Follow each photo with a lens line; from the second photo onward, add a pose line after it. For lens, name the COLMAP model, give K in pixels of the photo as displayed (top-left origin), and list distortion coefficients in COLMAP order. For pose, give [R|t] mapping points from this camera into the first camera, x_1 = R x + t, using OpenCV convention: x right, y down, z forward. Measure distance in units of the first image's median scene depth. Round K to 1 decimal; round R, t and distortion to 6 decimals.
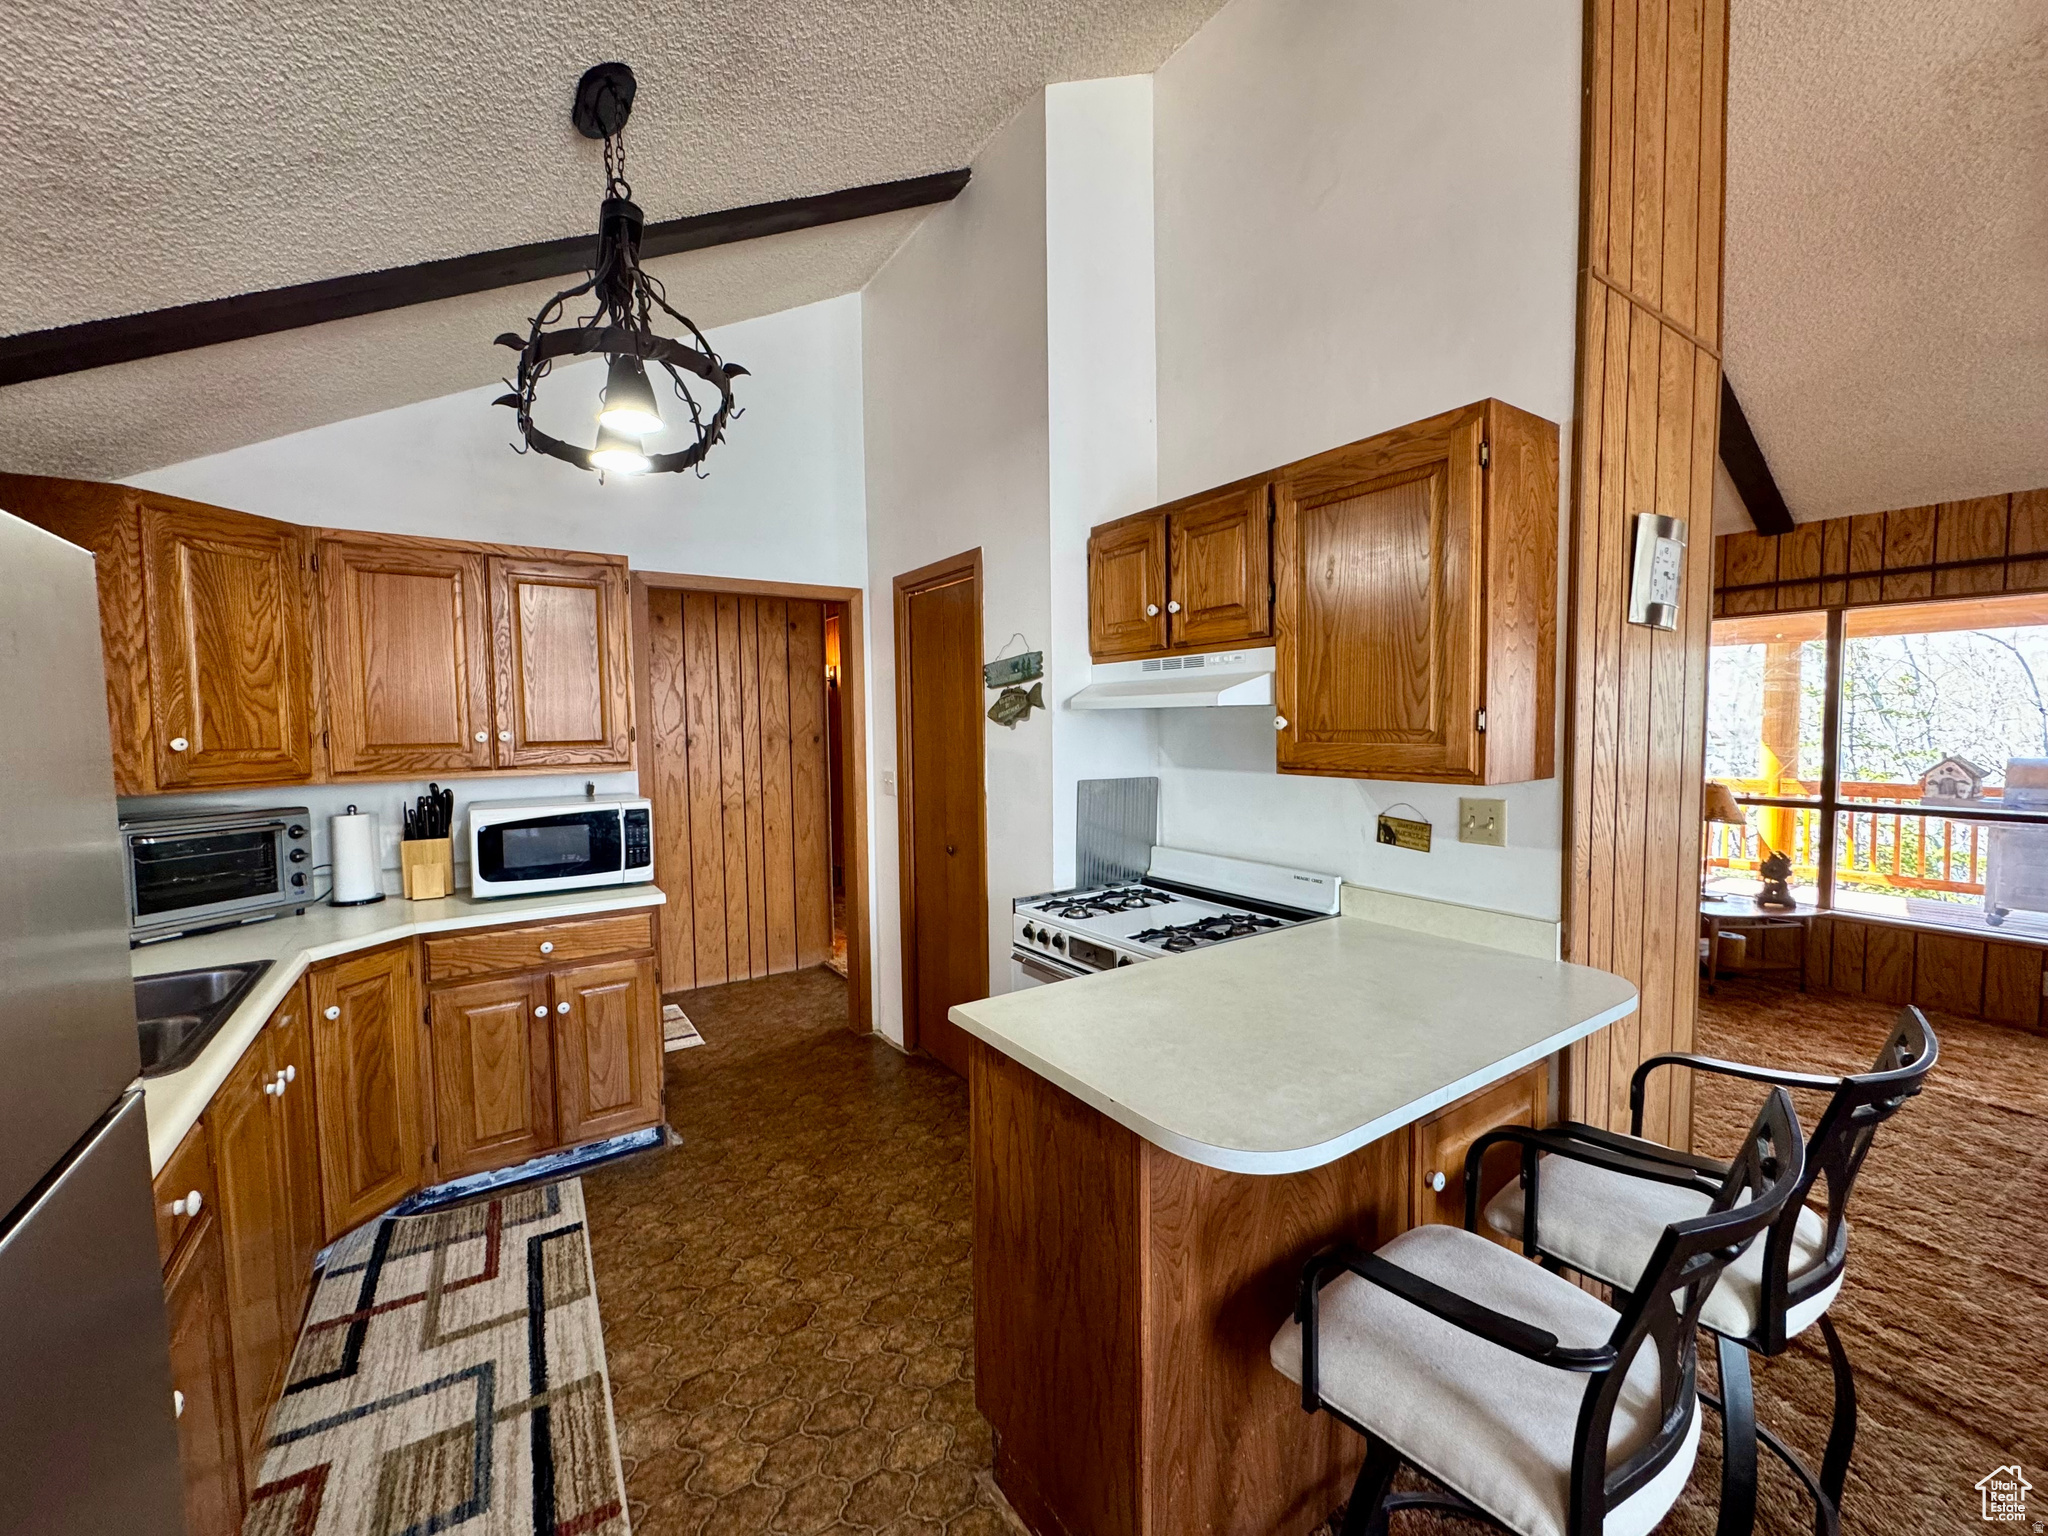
lens RADIAL K [[817.8, 0, 1022.2], [0, 817.8, 764.5], [0, 0, 1]] dist [-0.001620, -0.000053]
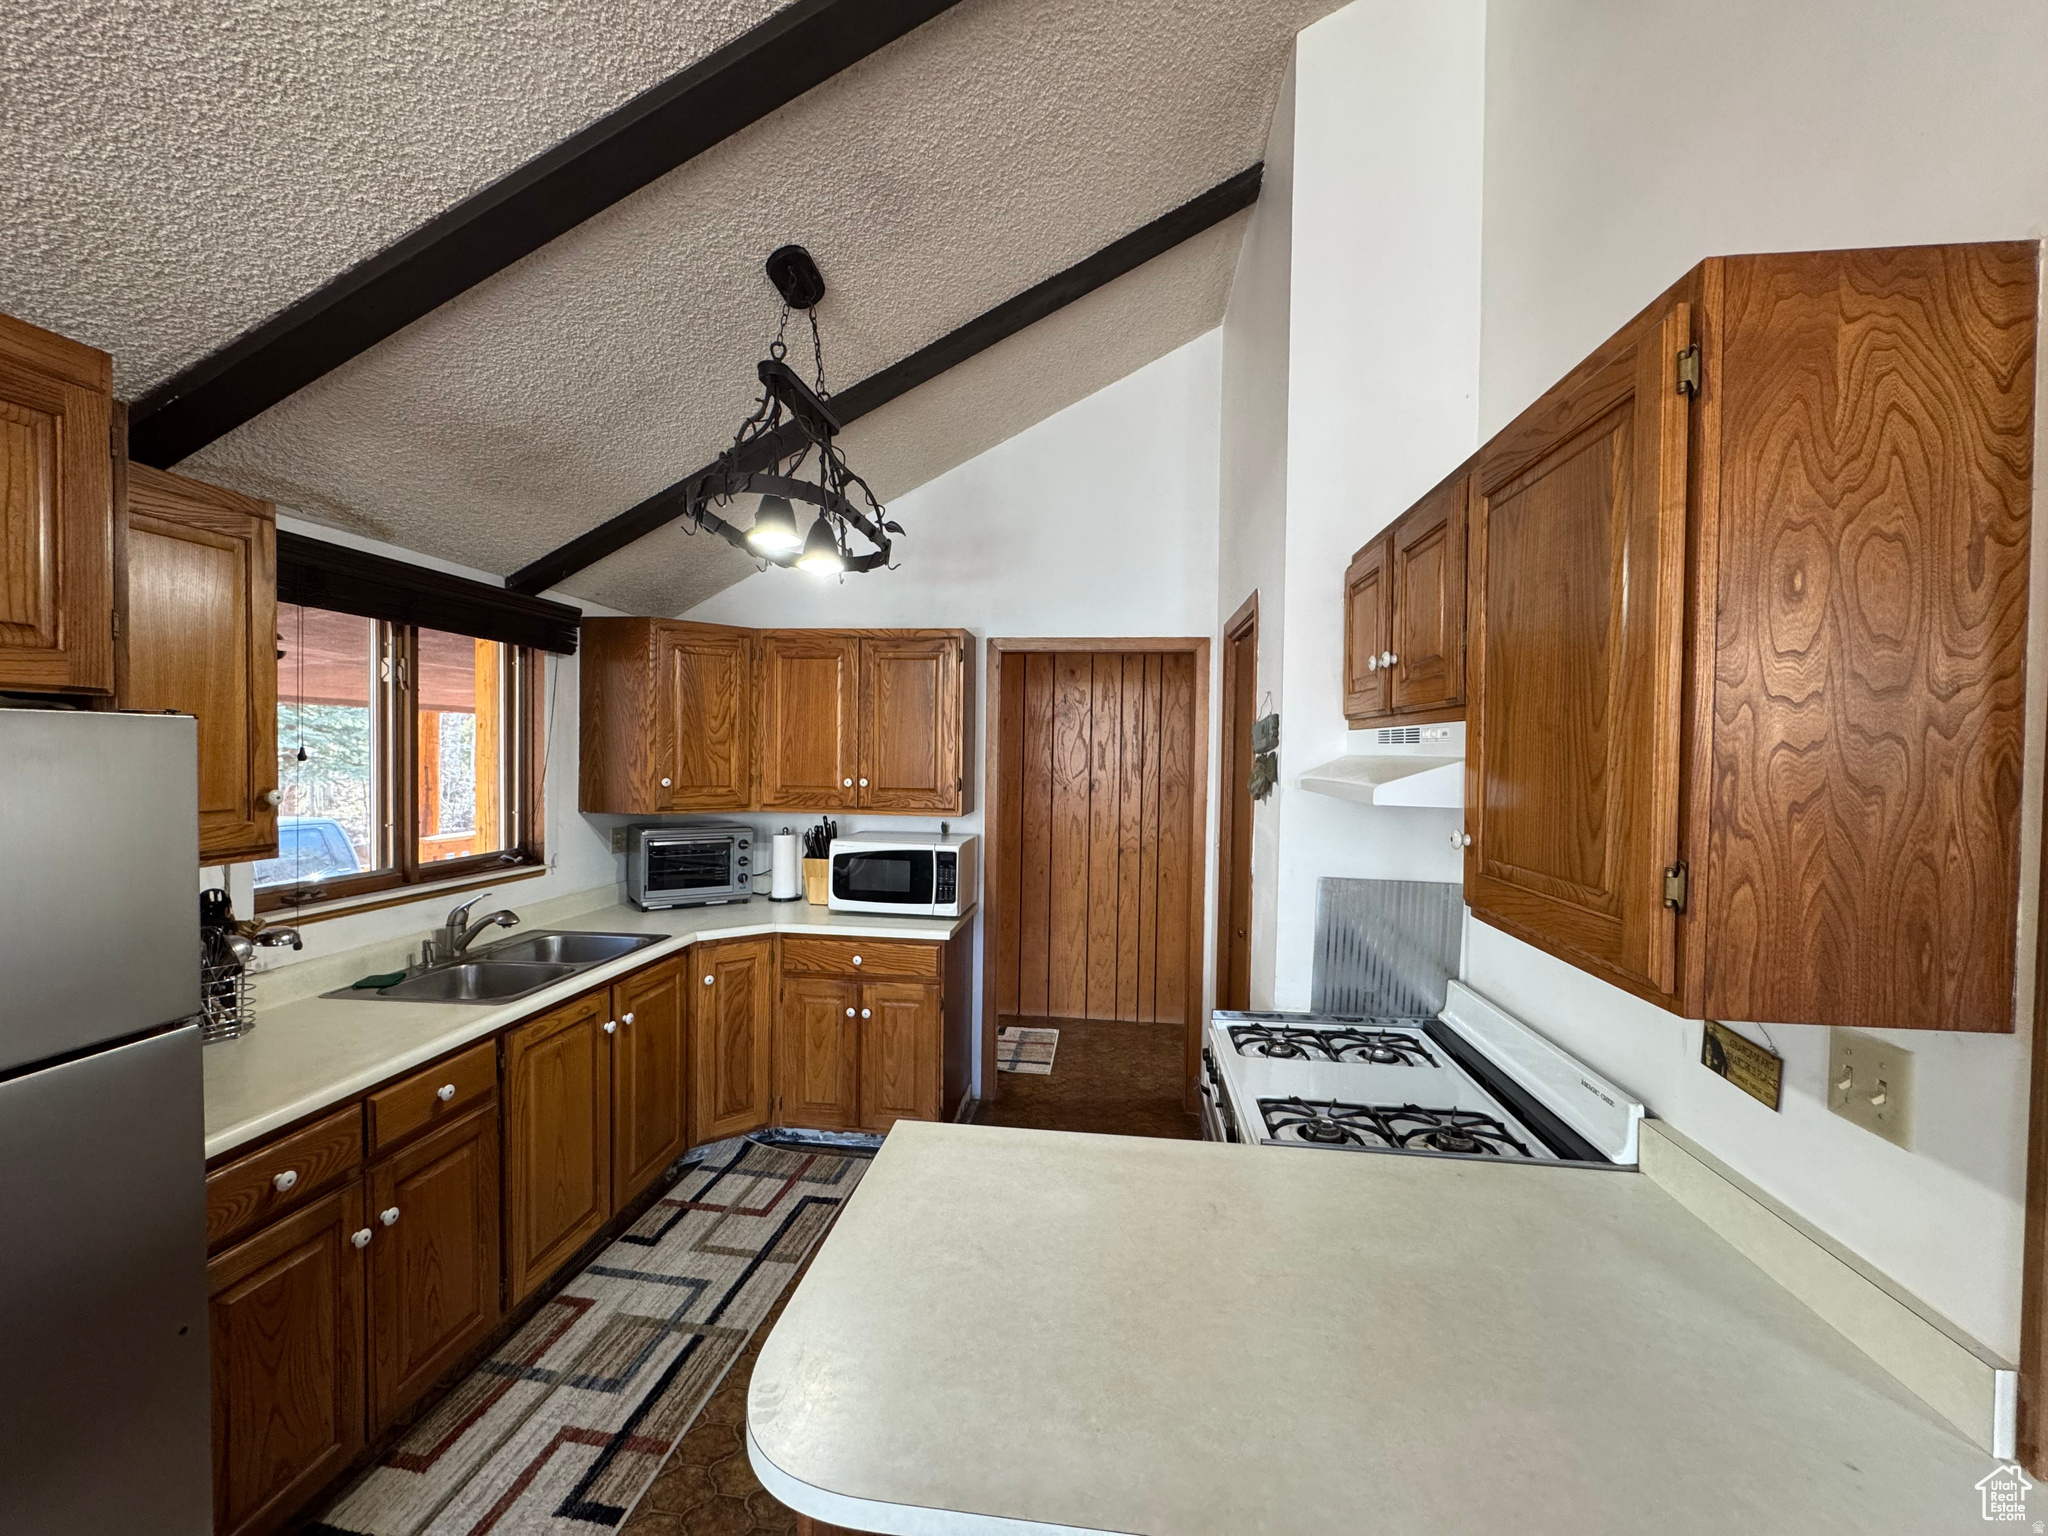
lens RADIAL K [[817.8, 0, 1022.2], [0, 817.8, 764.5], [0, 0, 1]] dist [-0.001620, -0.000053]
pose [[0.757519, 0.037950, -0.651710, 0.400885], [-0.060119, 0.998122, -0.011758, -0.069283], [0.650039, 0.048087, 0.758377, 0.237574]]
